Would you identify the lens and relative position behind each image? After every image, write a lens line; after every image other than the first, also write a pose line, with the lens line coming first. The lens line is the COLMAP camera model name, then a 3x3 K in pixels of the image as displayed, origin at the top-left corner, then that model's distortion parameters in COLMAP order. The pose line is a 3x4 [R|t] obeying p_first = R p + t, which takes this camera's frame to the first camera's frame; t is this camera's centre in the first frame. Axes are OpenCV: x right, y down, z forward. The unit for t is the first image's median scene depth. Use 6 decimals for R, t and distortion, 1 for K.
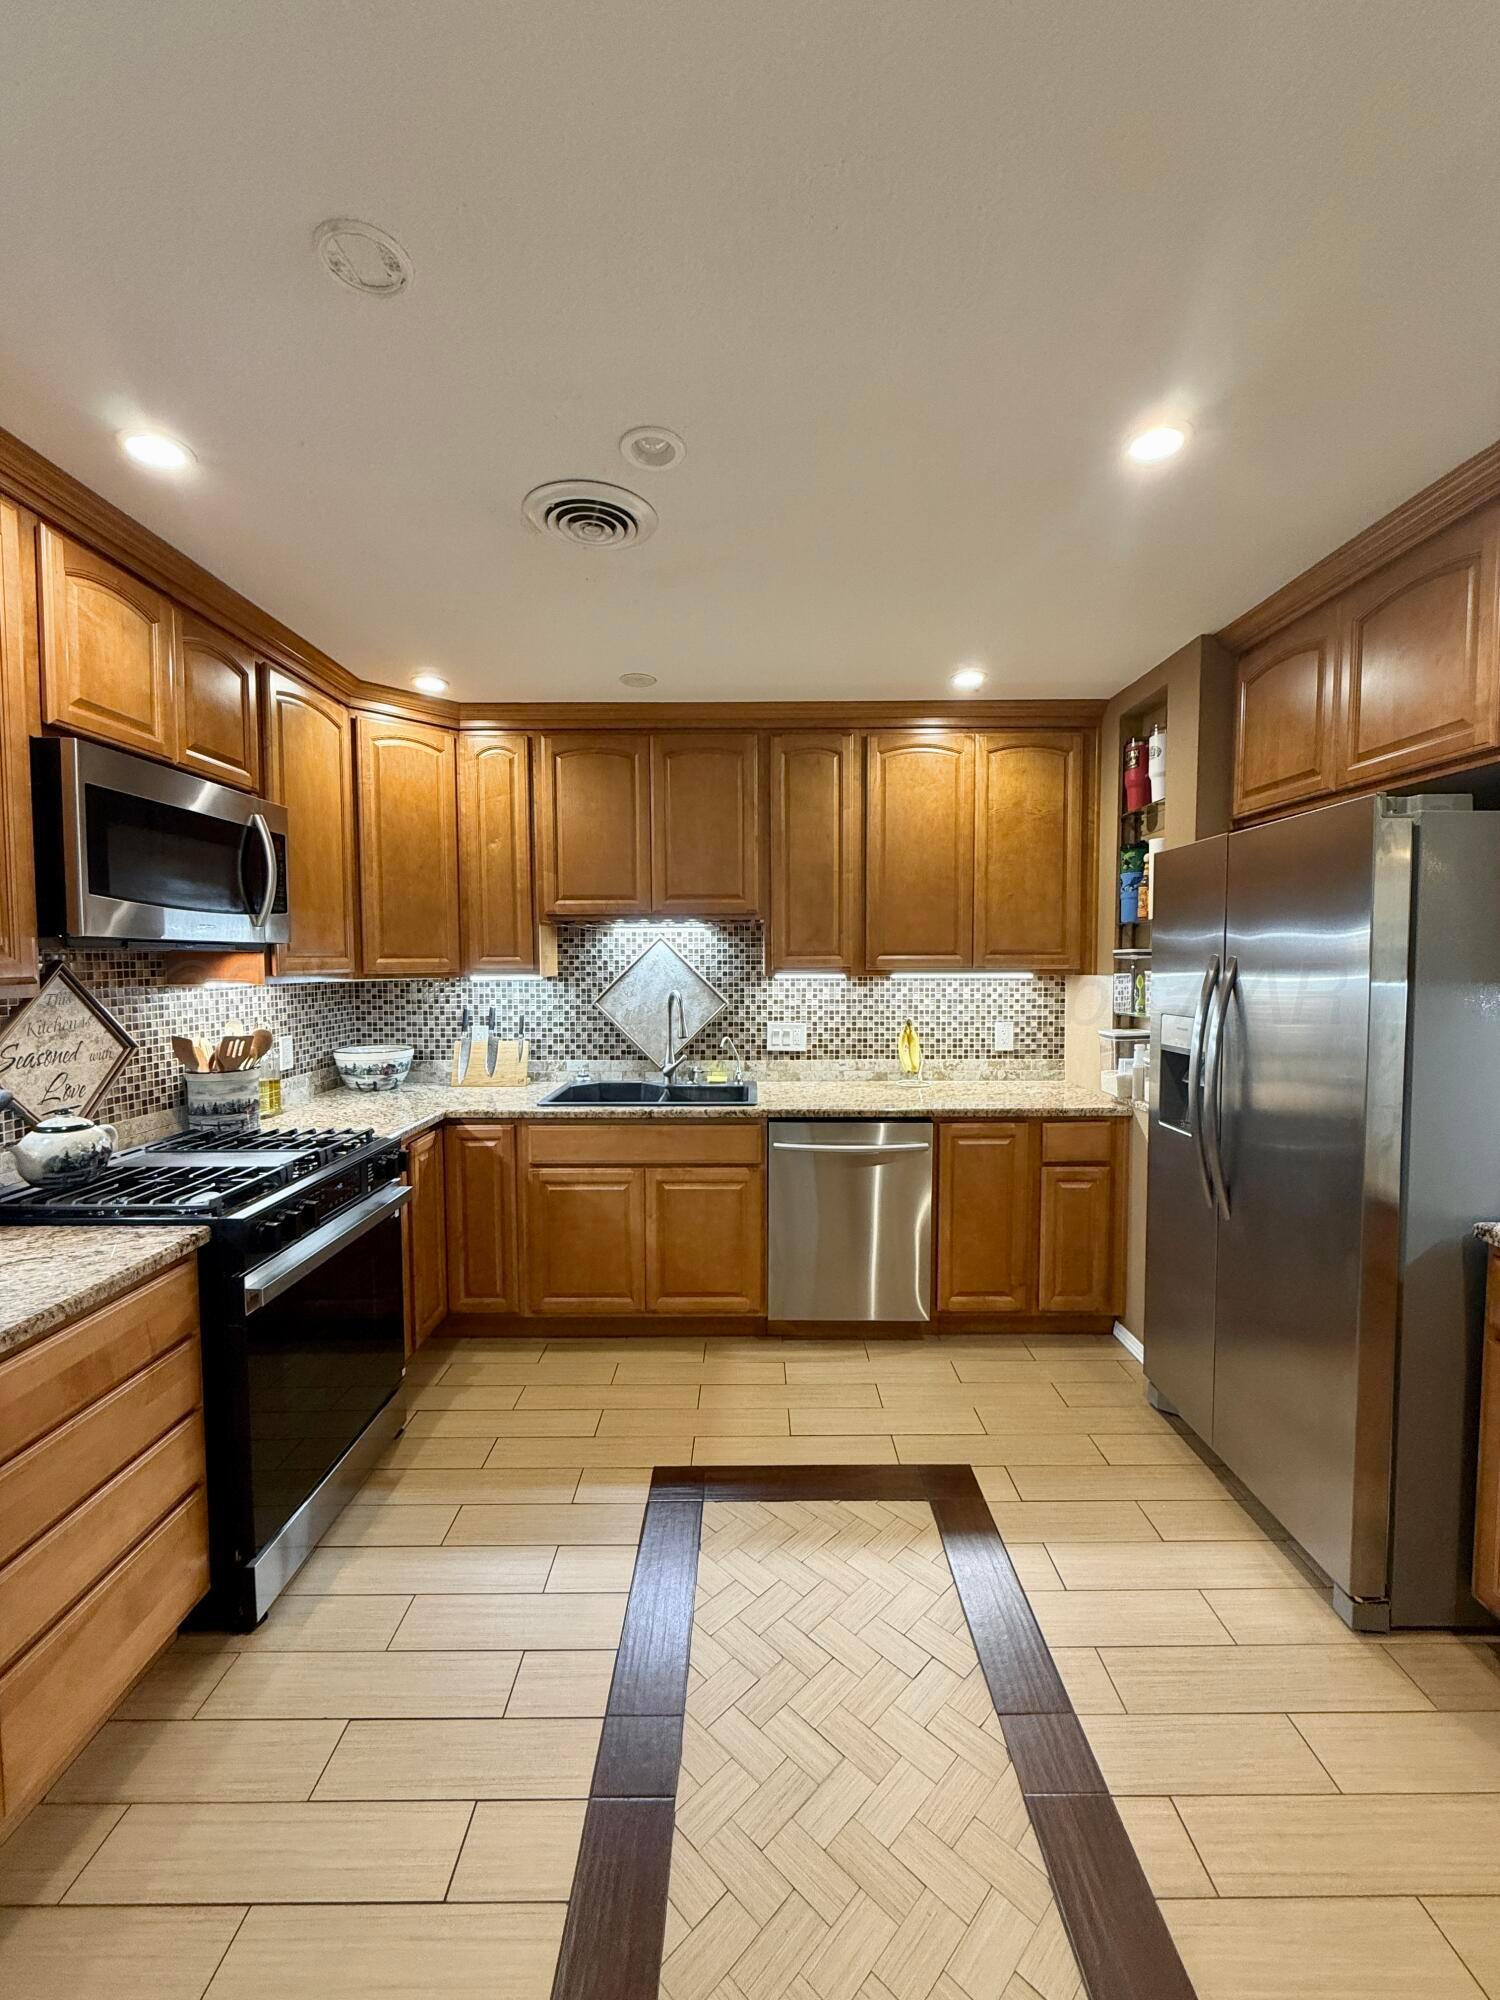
lens RADIAL K [[798.9, 0, 750.0], [0, 798.9, 1000.0], [0, 0, 1]] dist [-0.000349, -0.000027]
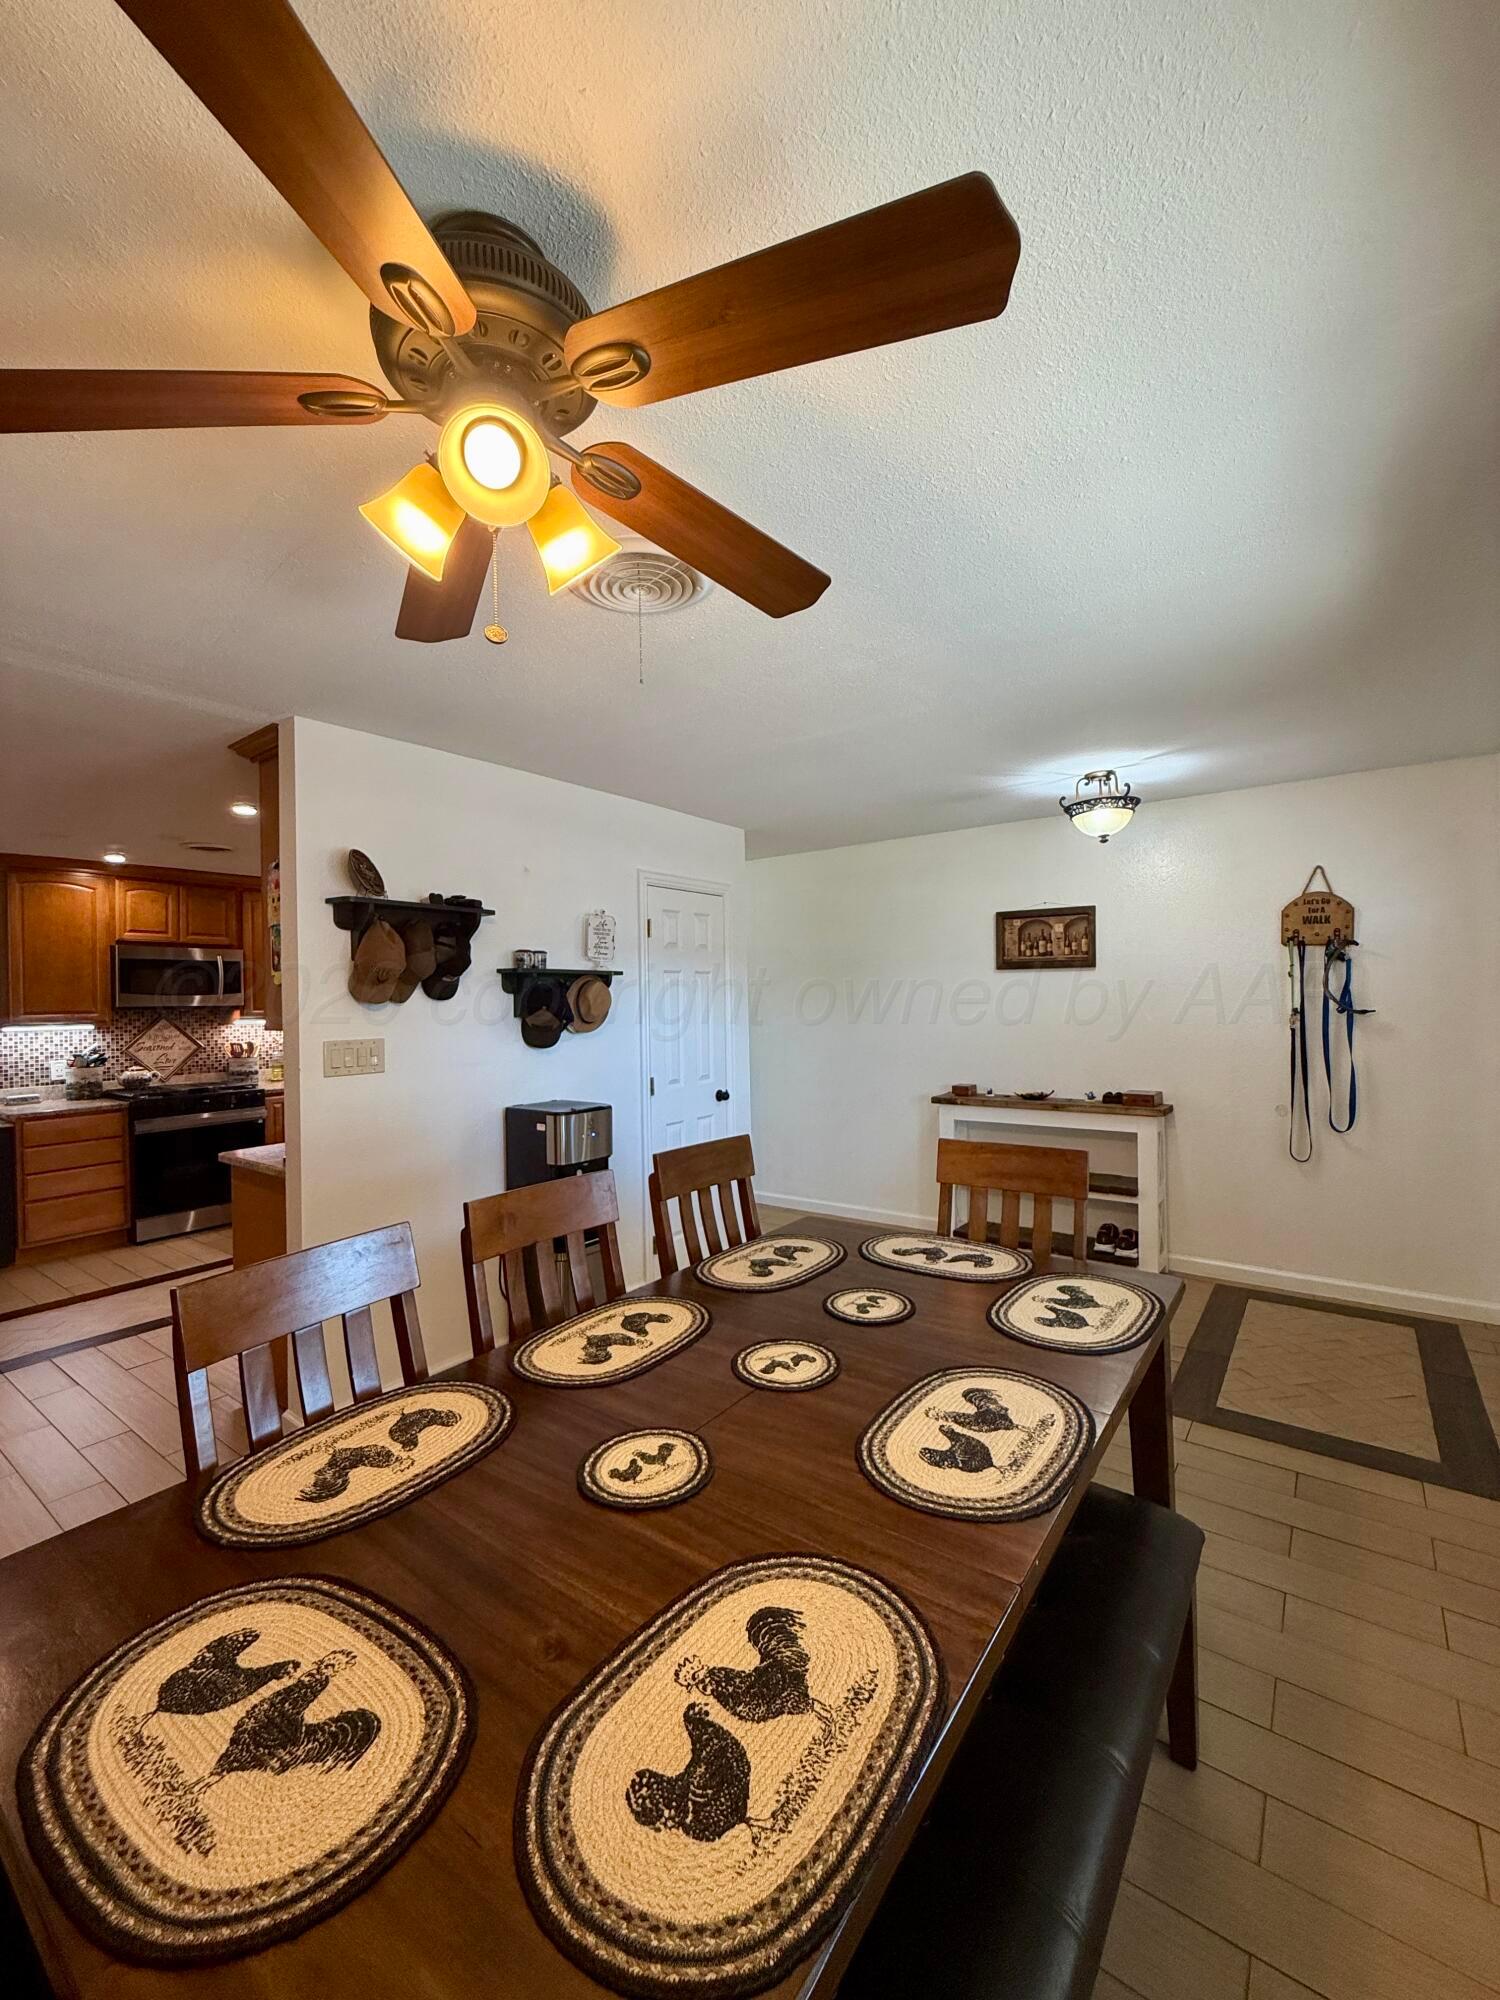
lens RADIAL K [[798.9, 0, 750.0], [0, 798.9, 1000.0], [0, 0, 1]] dist [-0.000349, -0.000027]
pose [[0.802451, -0.013900, -0.596557, 1.735051], [-0.013974, 0.999017, -0.042075, -0.005231], [0.596555, 0.042099, 0.801467, -0.020534]]
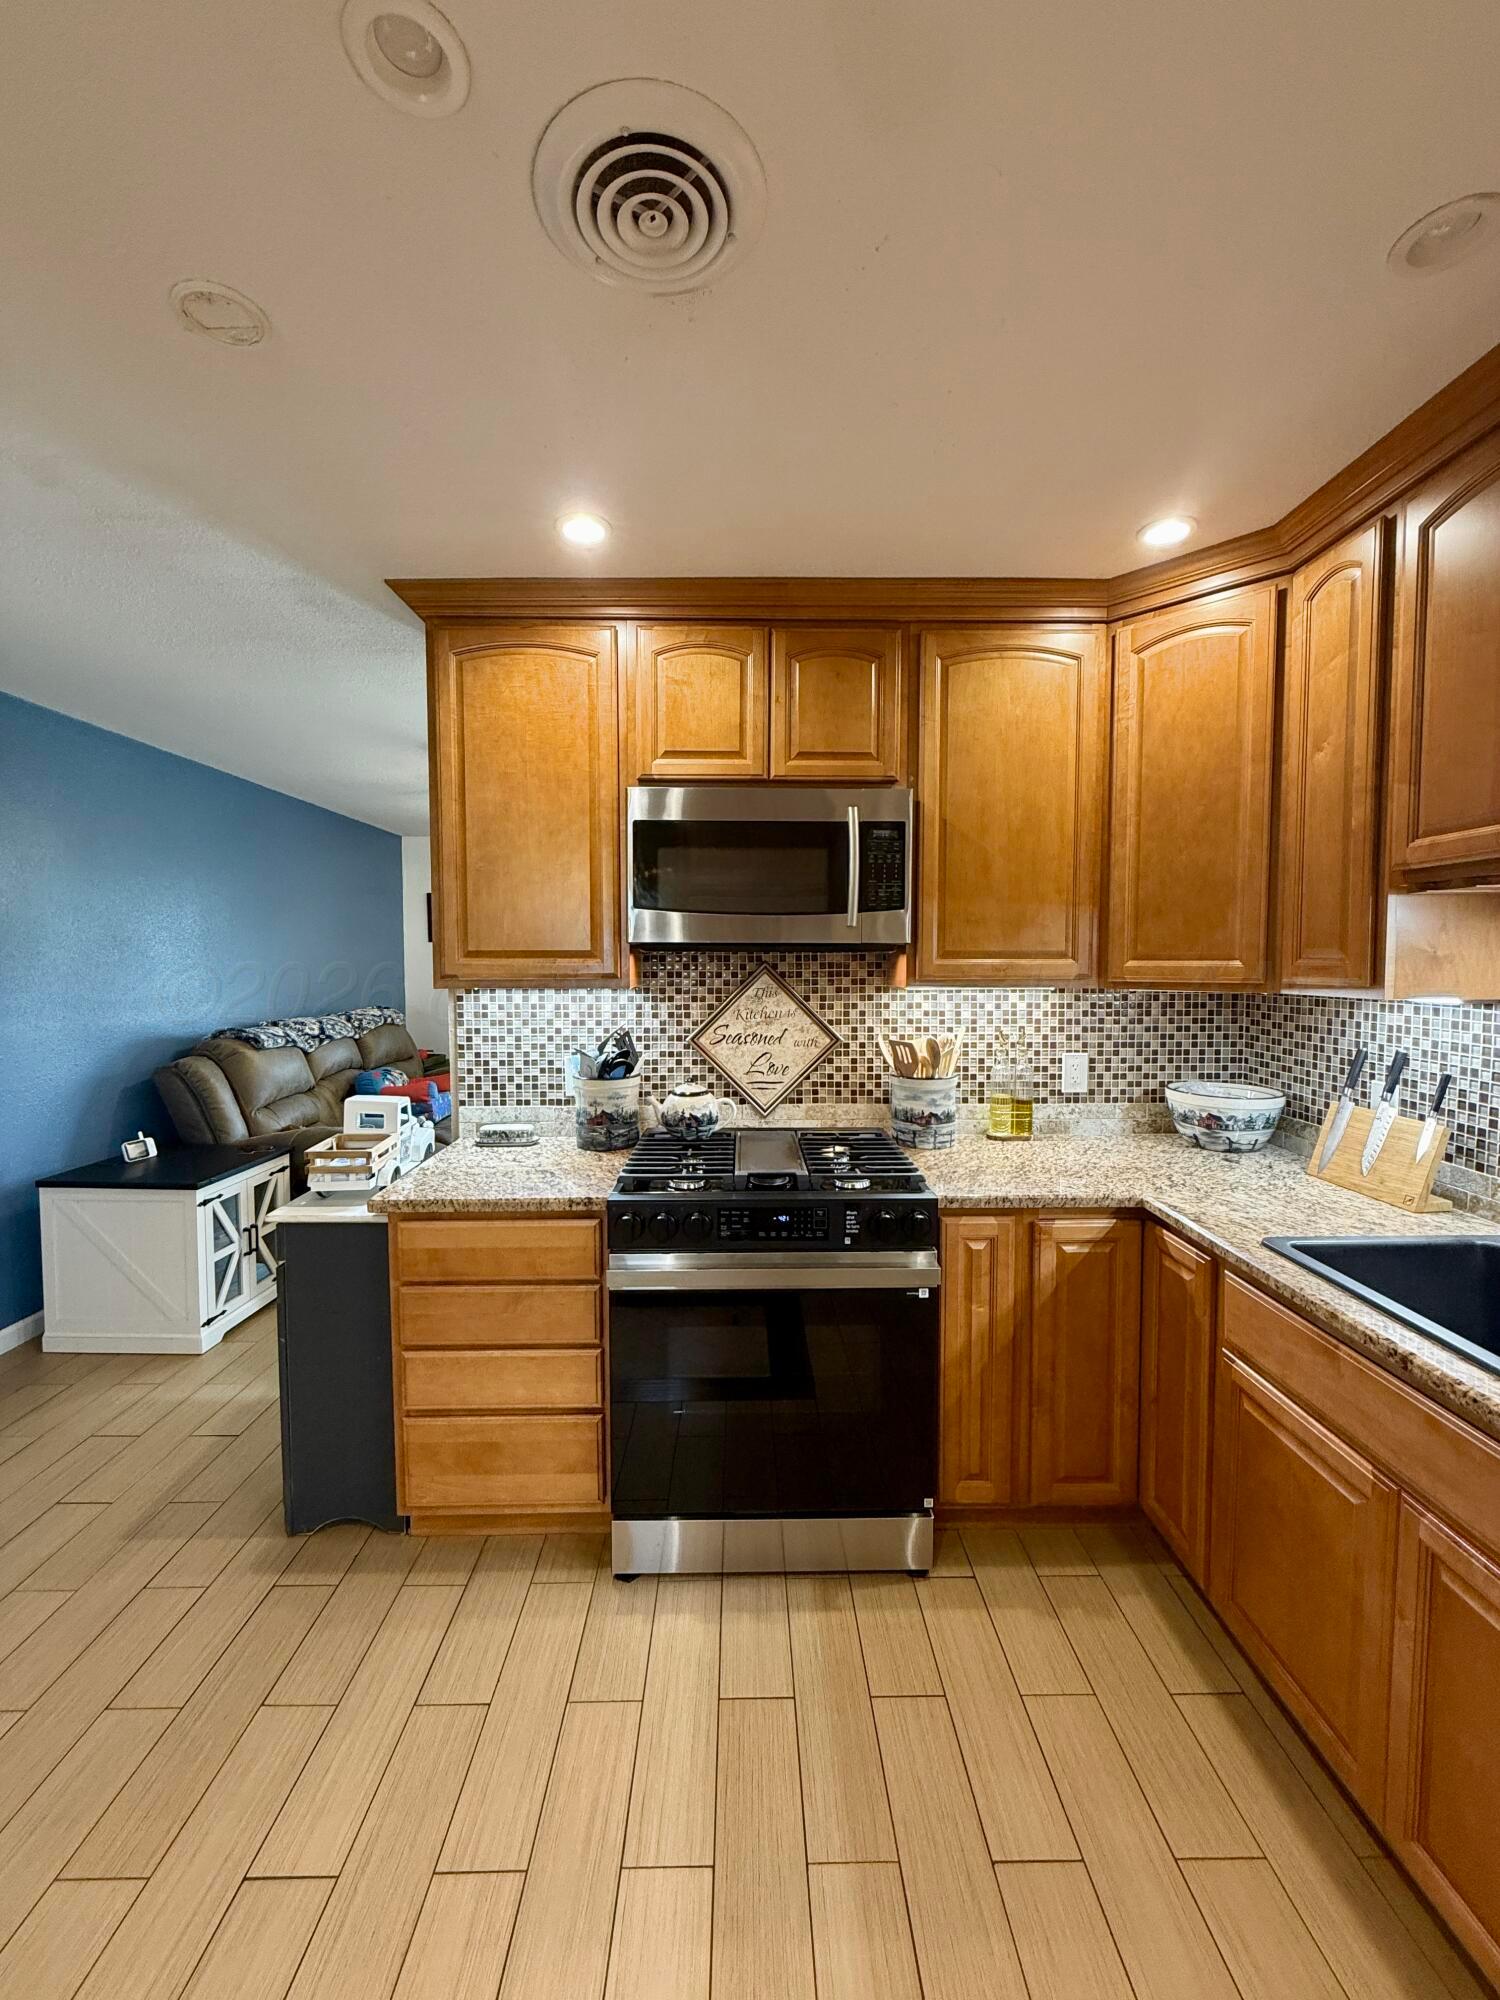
lens RADIAL K [[798.9, 0, 750.0], [0, 798.9, 1000.0], [0, 0, 1]] dist [-0.000349, -0.000027]
pose [[0.014310, 0.056587, -0.998295, 0.252521], [-0.052632, 0.997056, 0.055762, -0.039680], [0.998511, 0.051744, 0.017246, 0.669141]]
